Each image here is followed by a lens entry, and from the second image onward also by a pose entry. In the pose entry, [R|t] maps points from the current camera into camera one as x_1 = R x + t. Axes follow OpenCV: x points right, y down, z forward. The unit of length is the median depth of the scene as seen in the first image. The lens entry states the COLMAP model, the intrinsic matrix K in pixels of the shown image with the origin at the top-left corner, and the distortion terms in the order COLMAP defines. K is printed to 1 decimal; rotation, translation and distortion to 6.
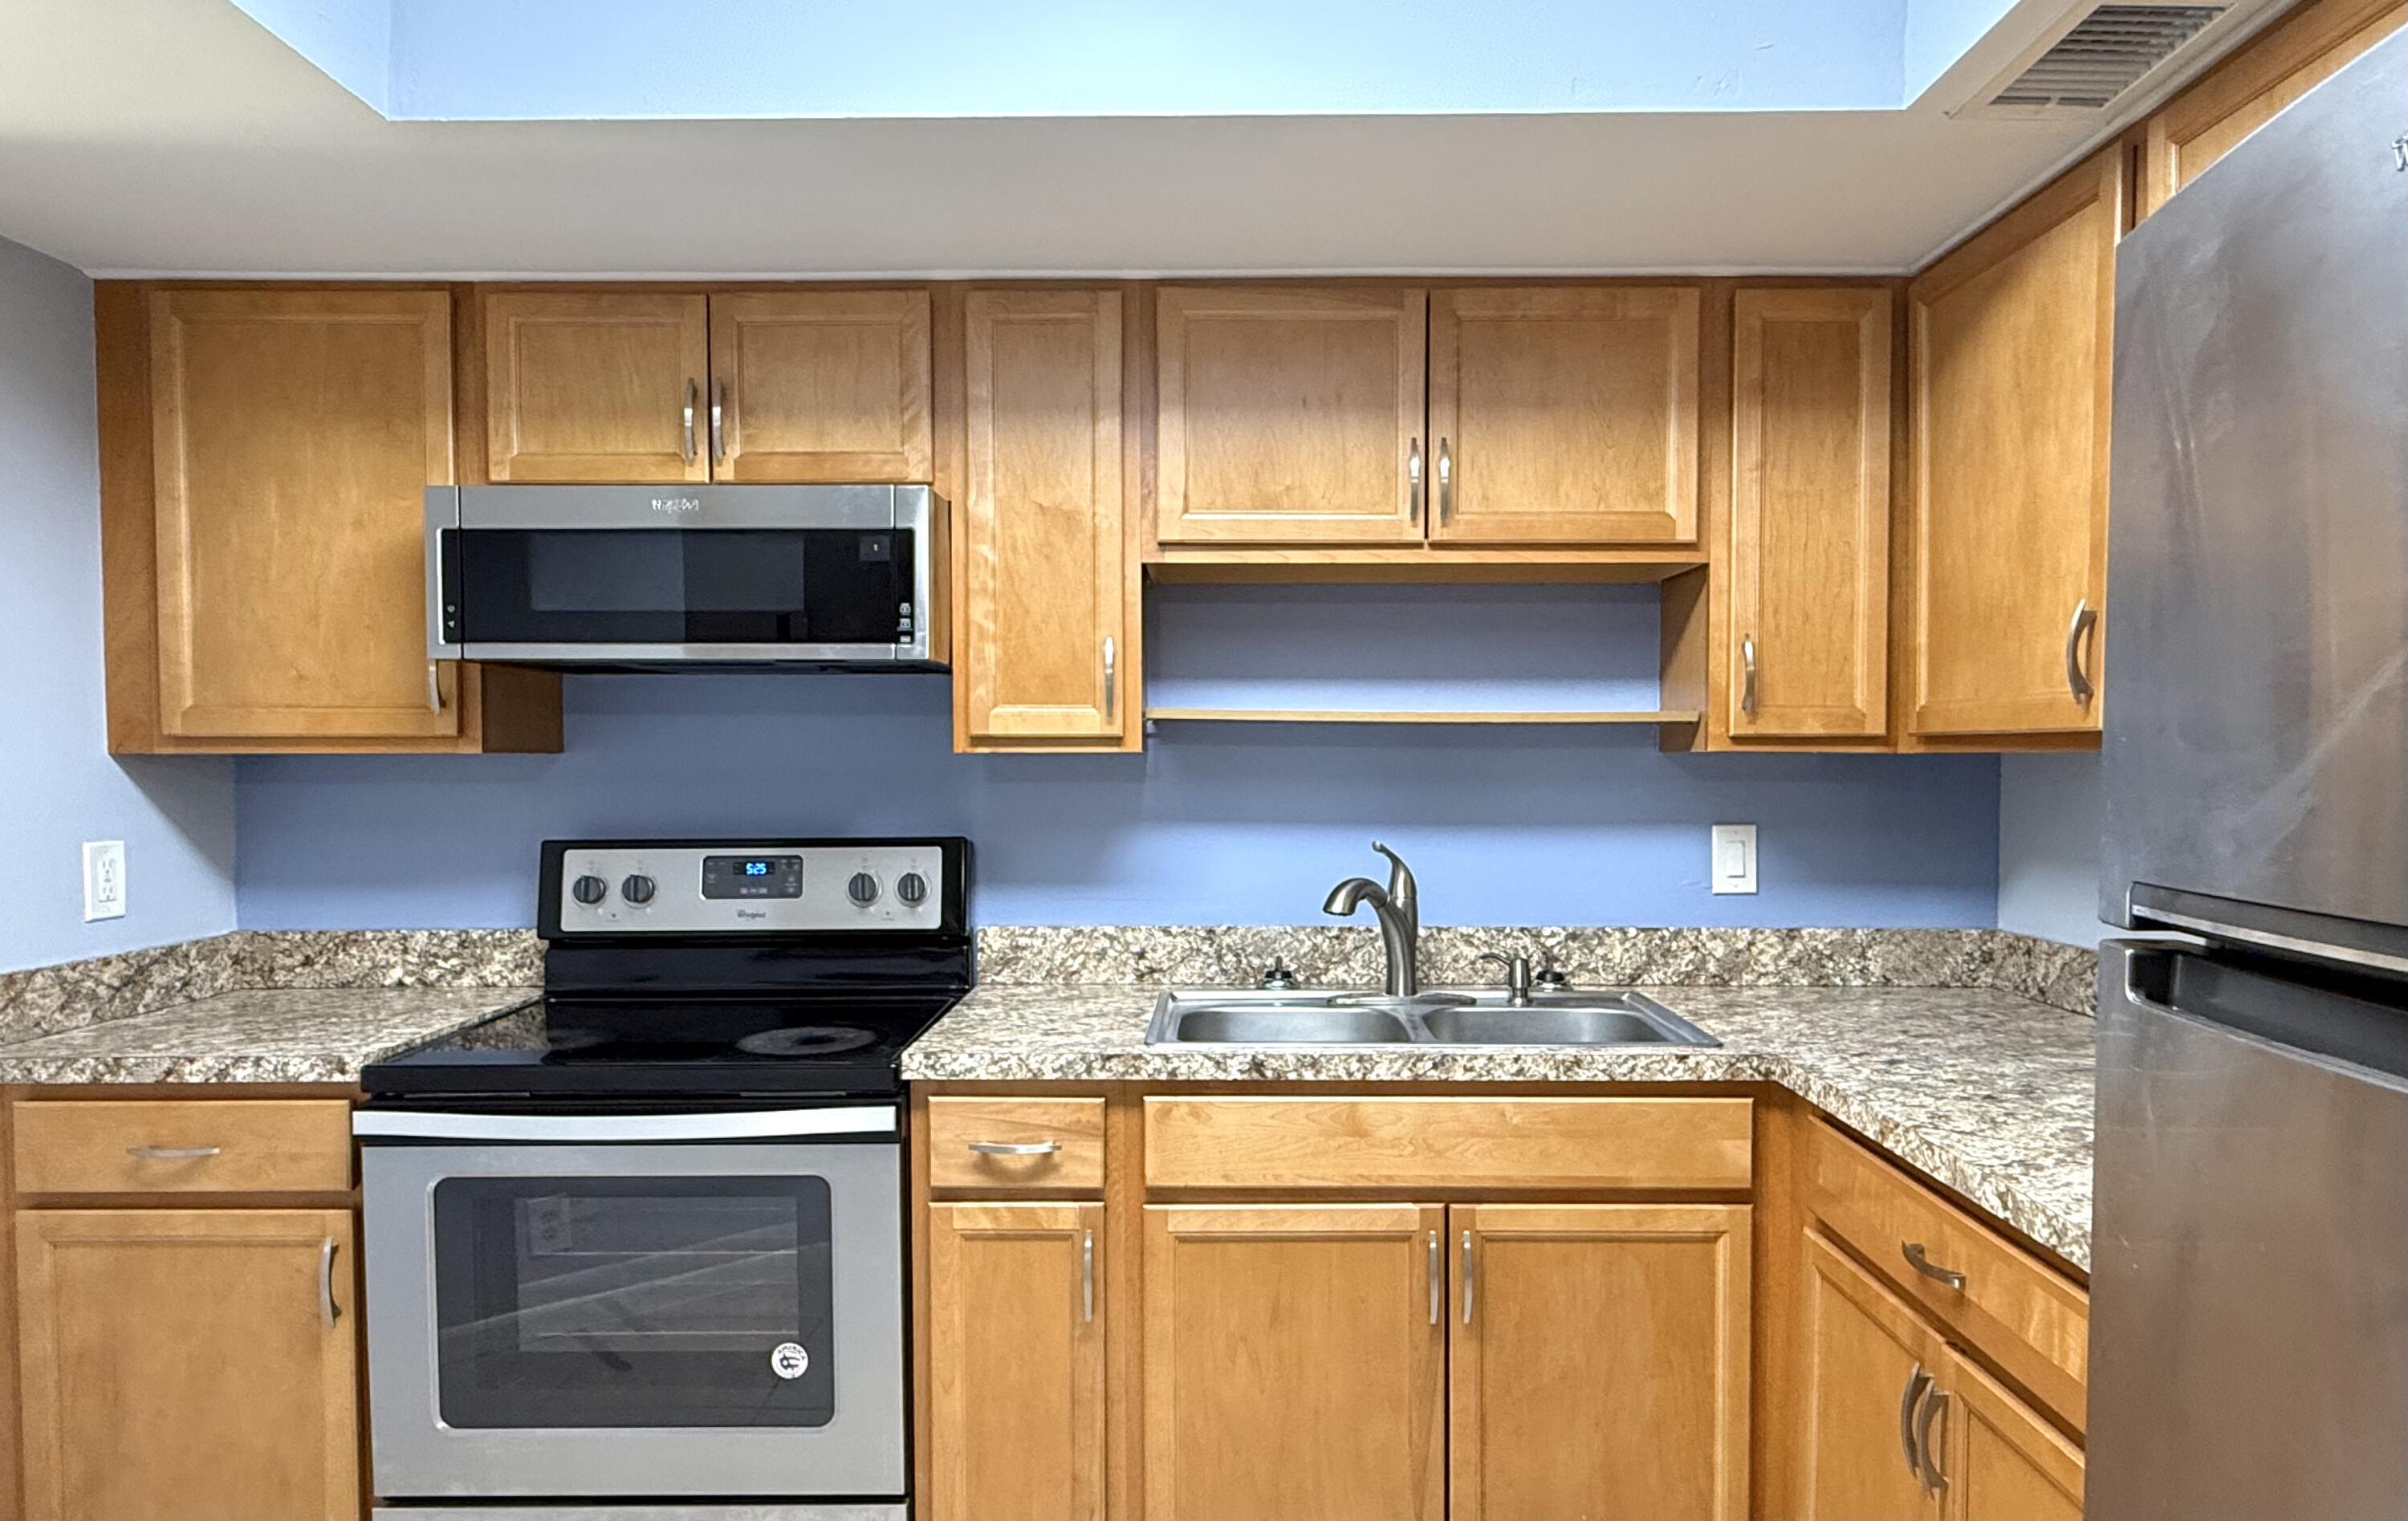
lens RADIAL K [[1498.4, 0, 1228.9], [0, 1498.4, 808.3], [0, 0, 1]] dist [-0.001363, 0.005707]
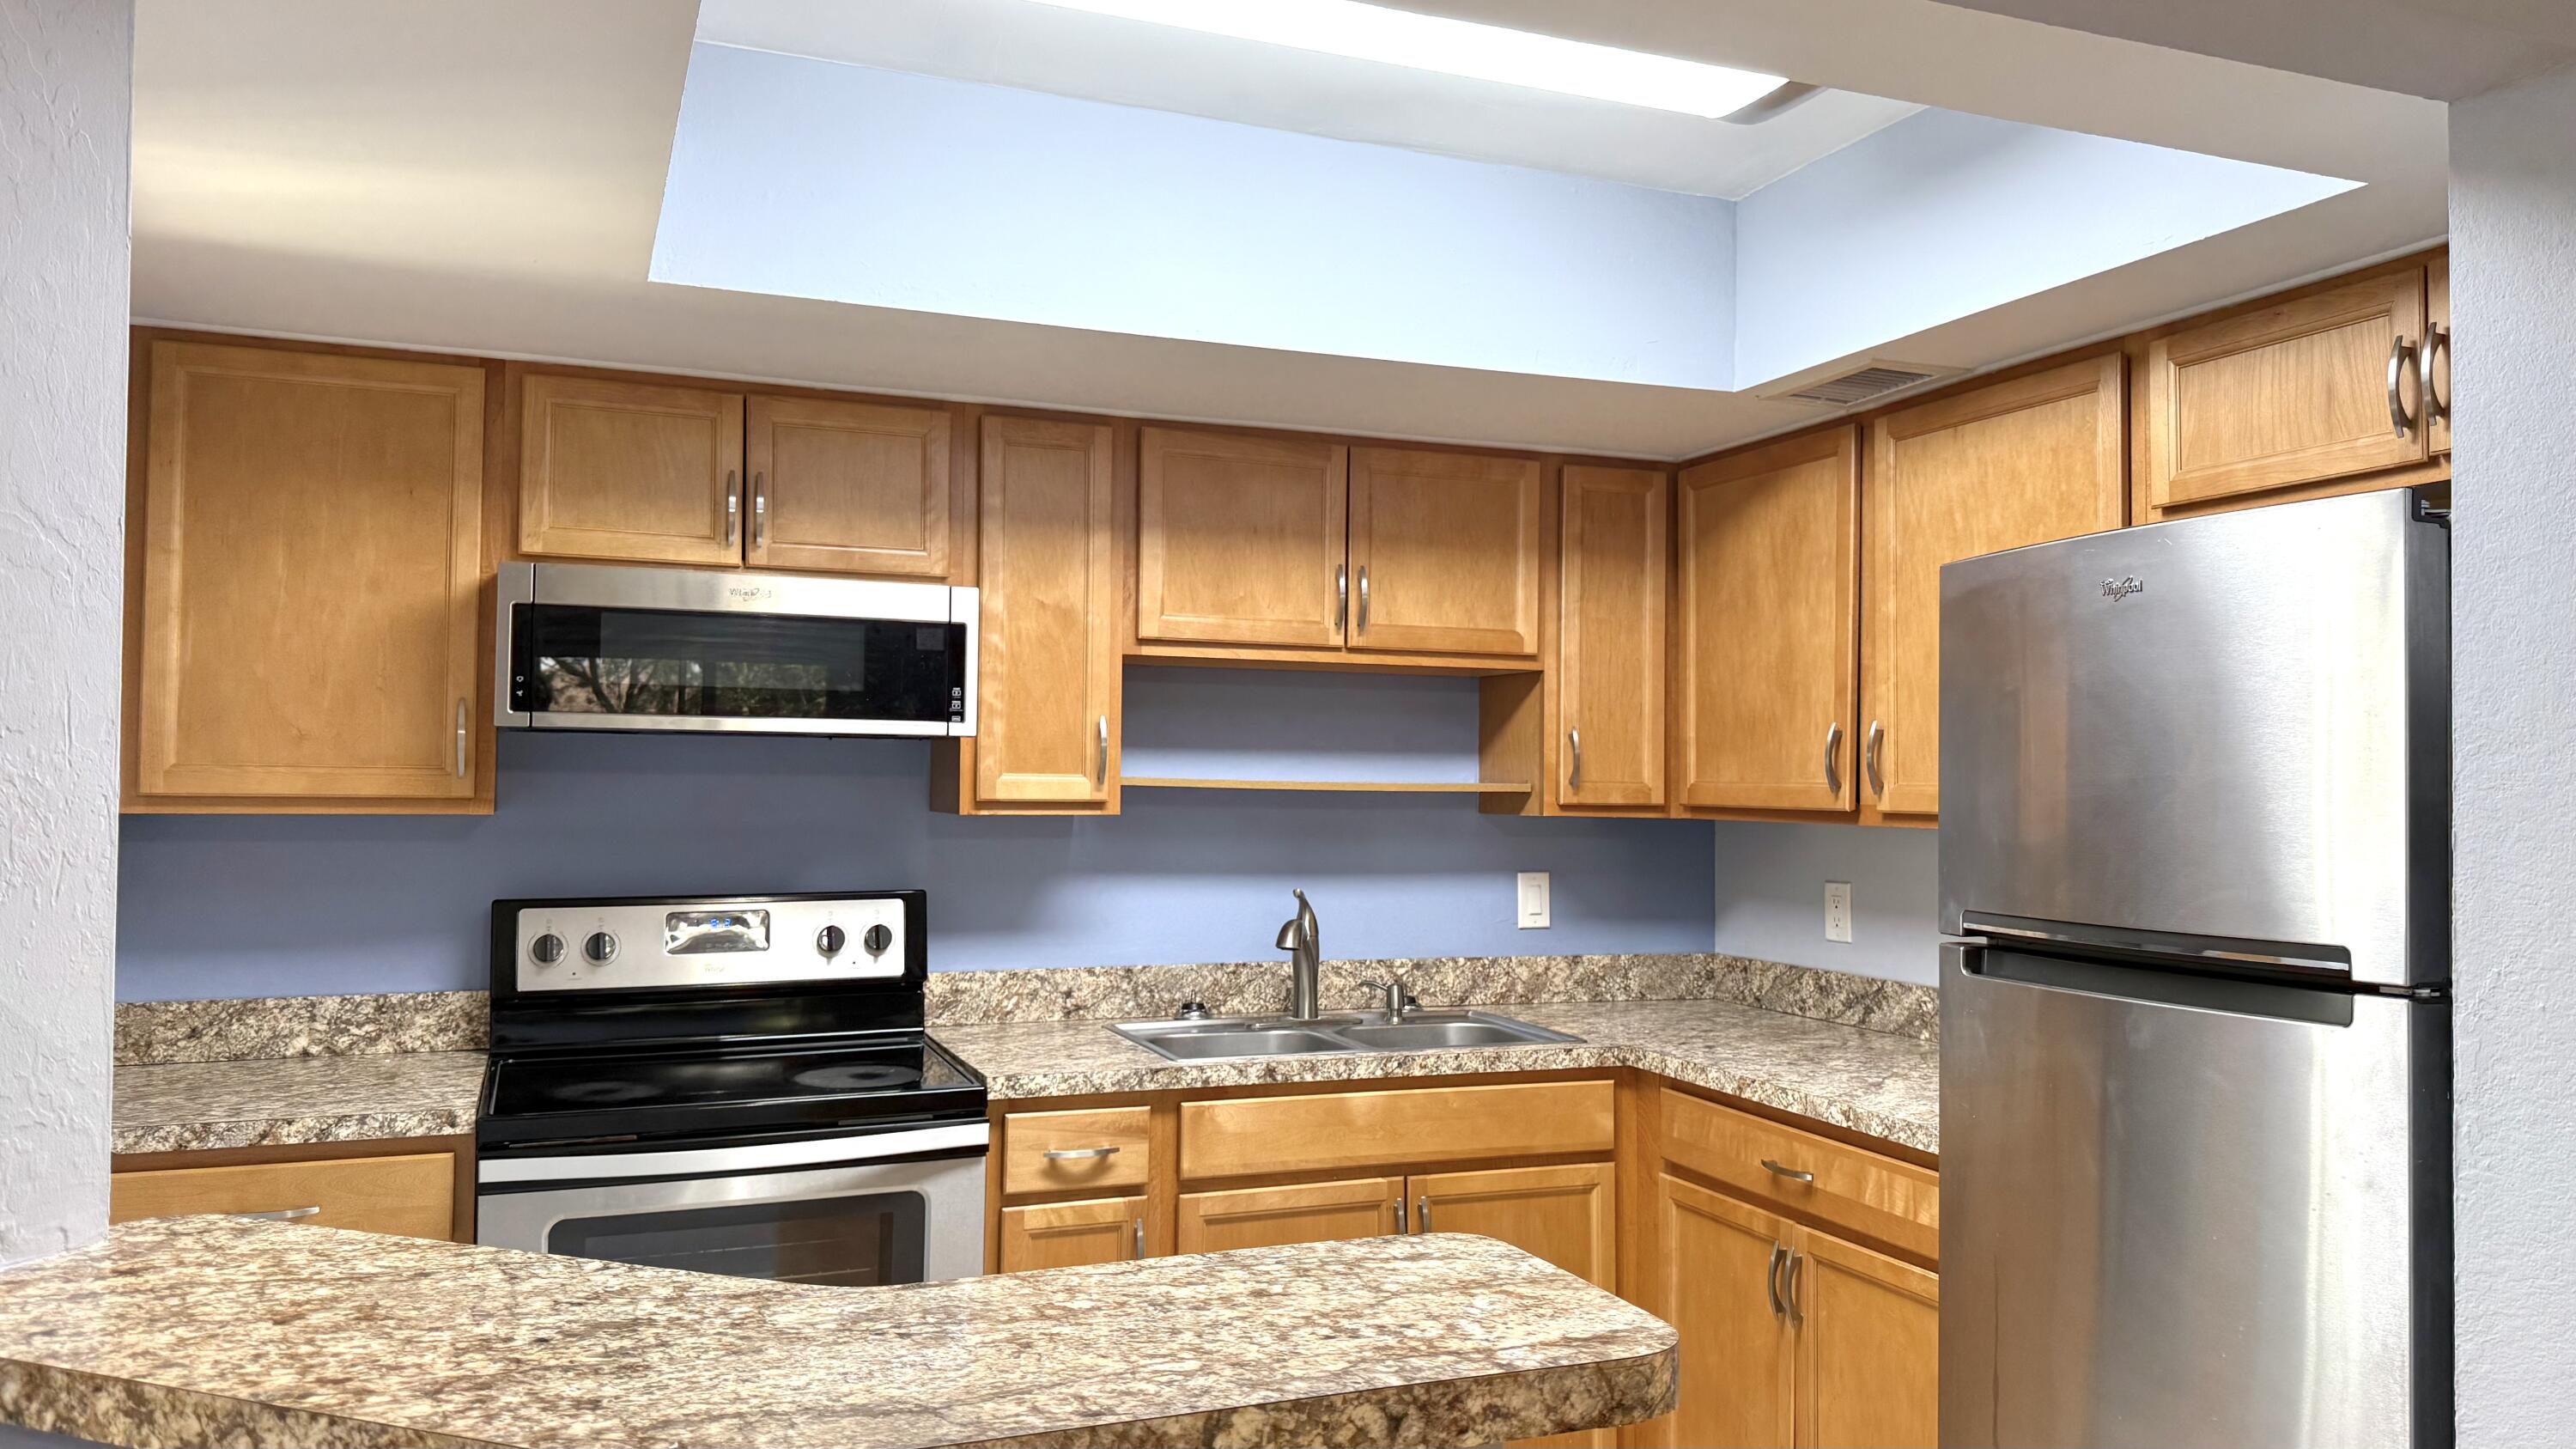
lens RADIAL K [[1808.9, 0, 1290.2], [0, 1808.9, 731.1], [0, 0, 1]] dist [0.073975, -0.094196]
pose [[0.927480, 0.021123, 0.373277, -0.468737], [0.002147, 0.998085, -0.061815, -0.015334], [-0.373868, 0.058134, 0.925658, -0.365191]]
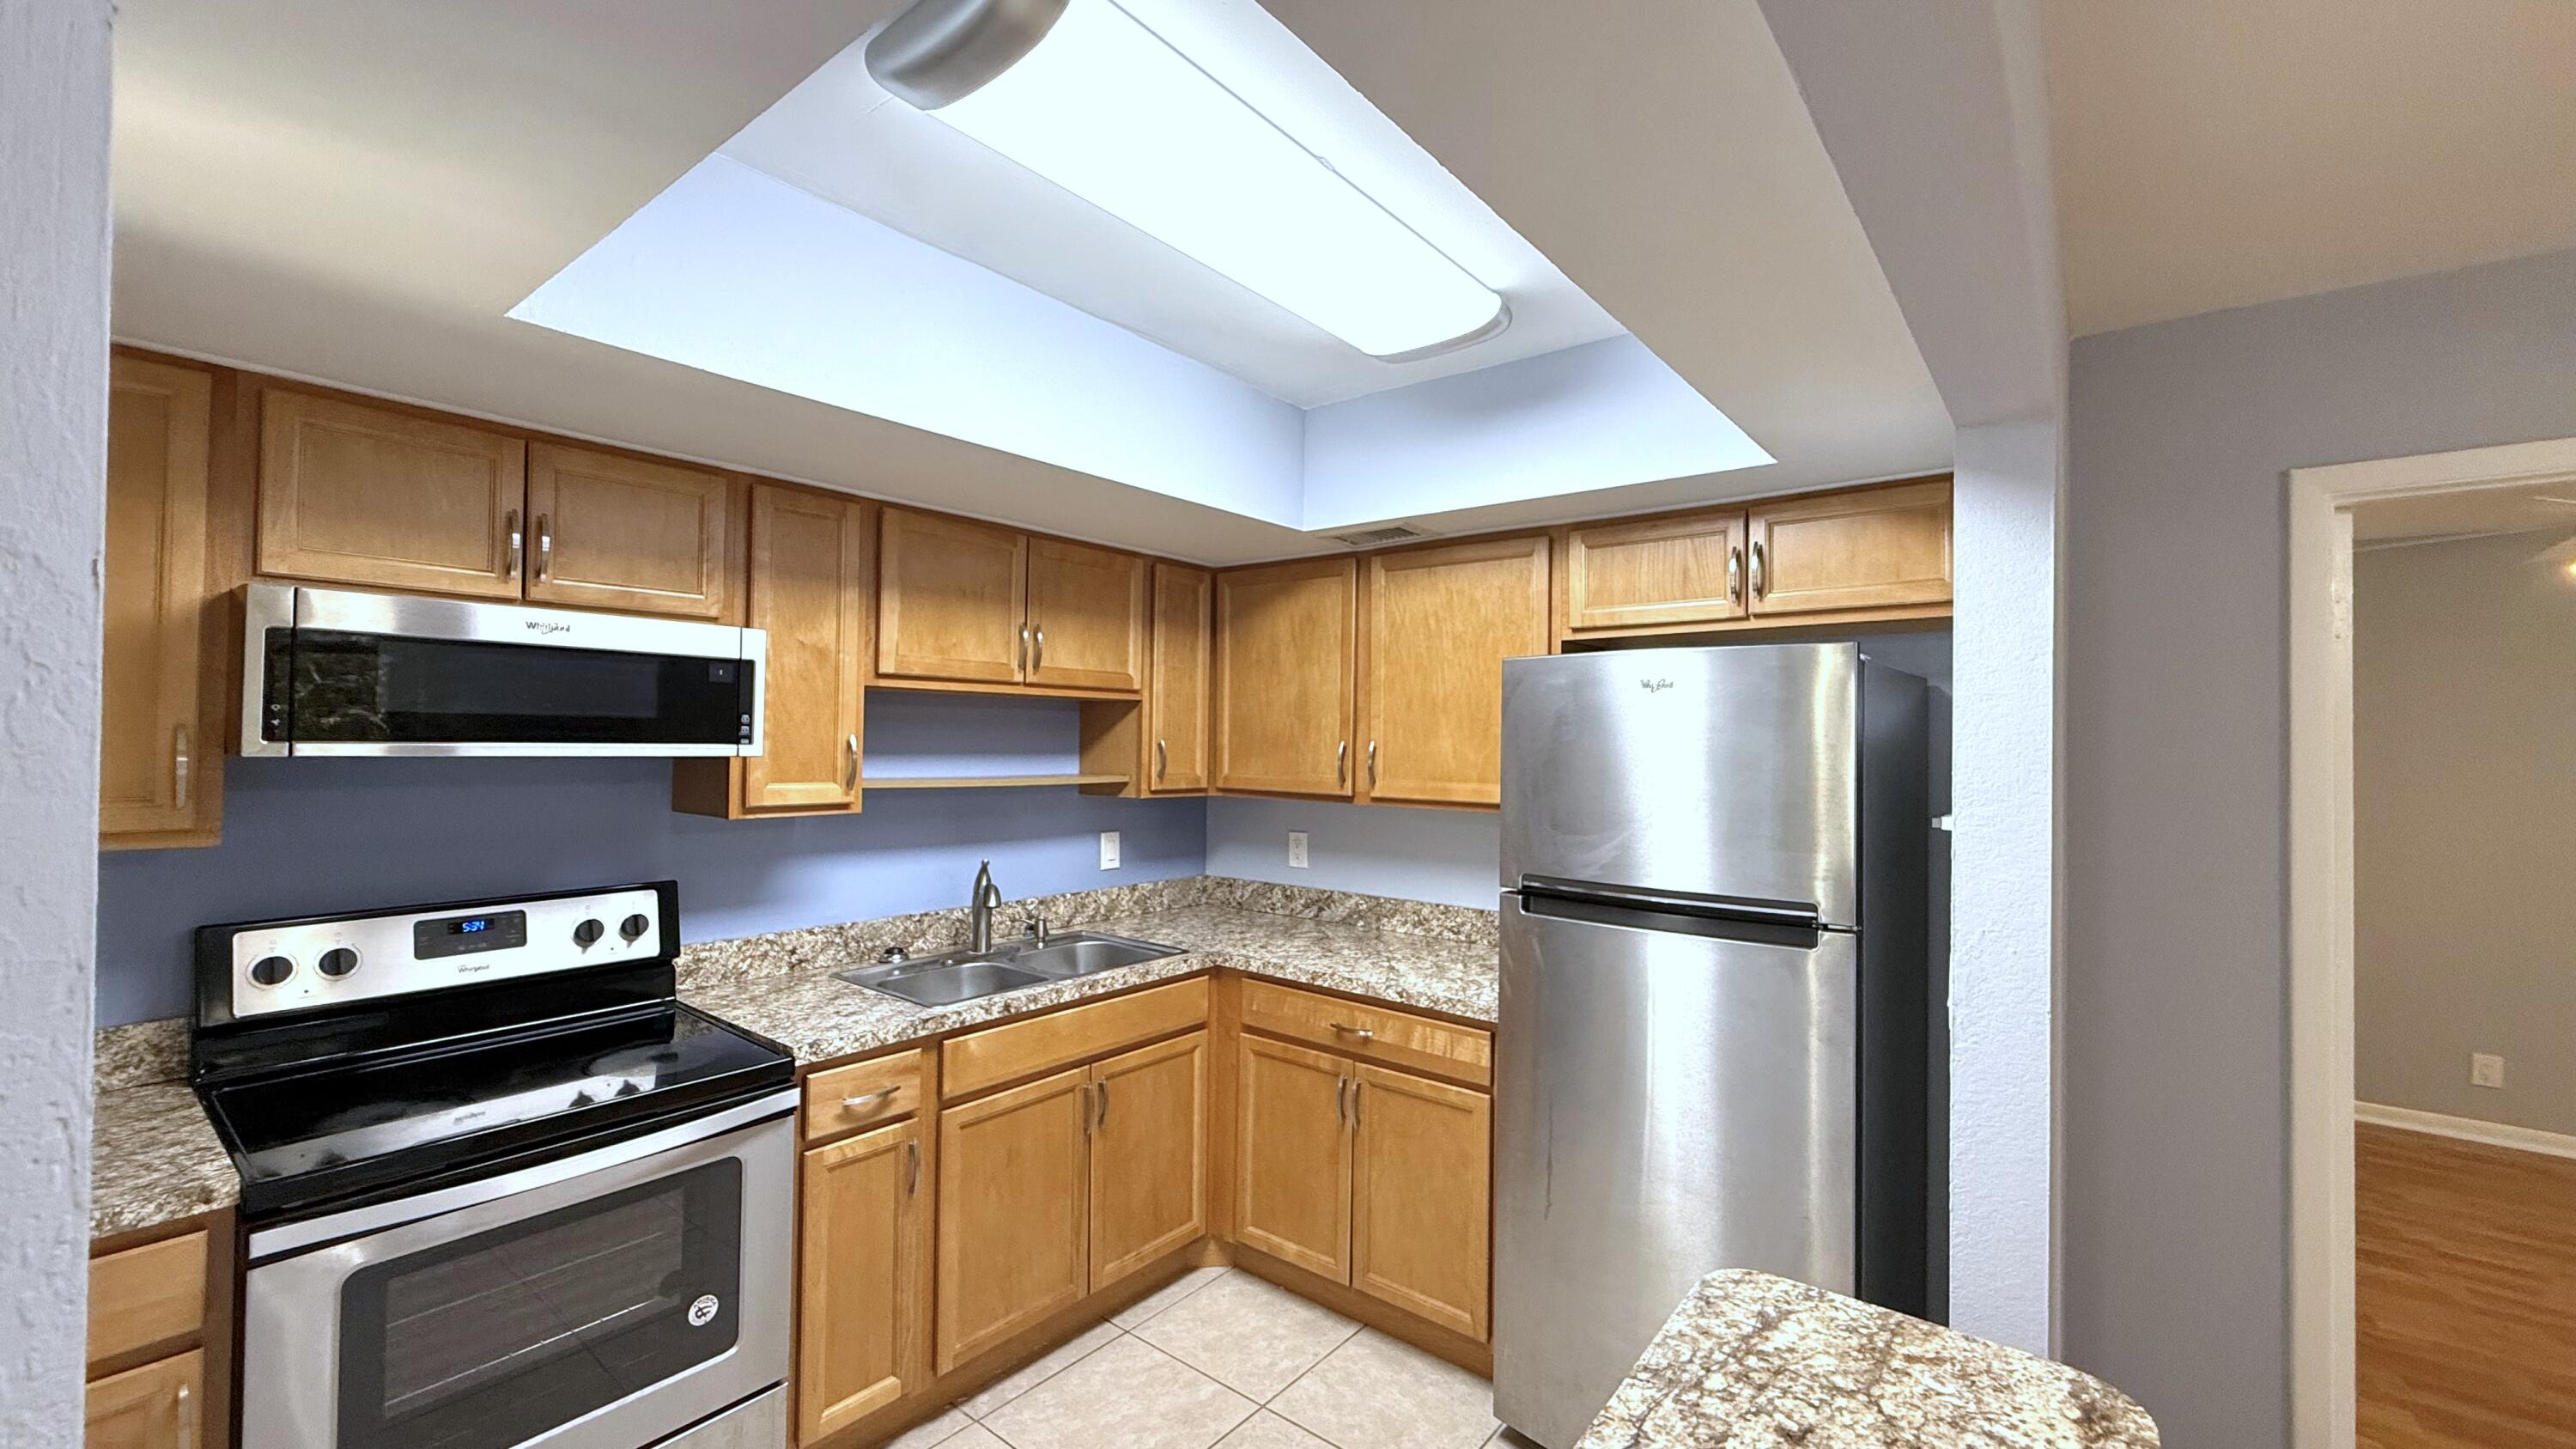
lens RADIAL K [[1023.6, 0, 1286.4], [0, 1023.6, 718.6], [0, 0, 1]] dist [-0.005110, 0.001039]
pose [[0.618009, 0.025115, 0.785770, -0.602016], [0.014211, 0.998969, -0.043106, -0.081797], [-0.786042, 0.037807, 0.617016, 0.043052]]
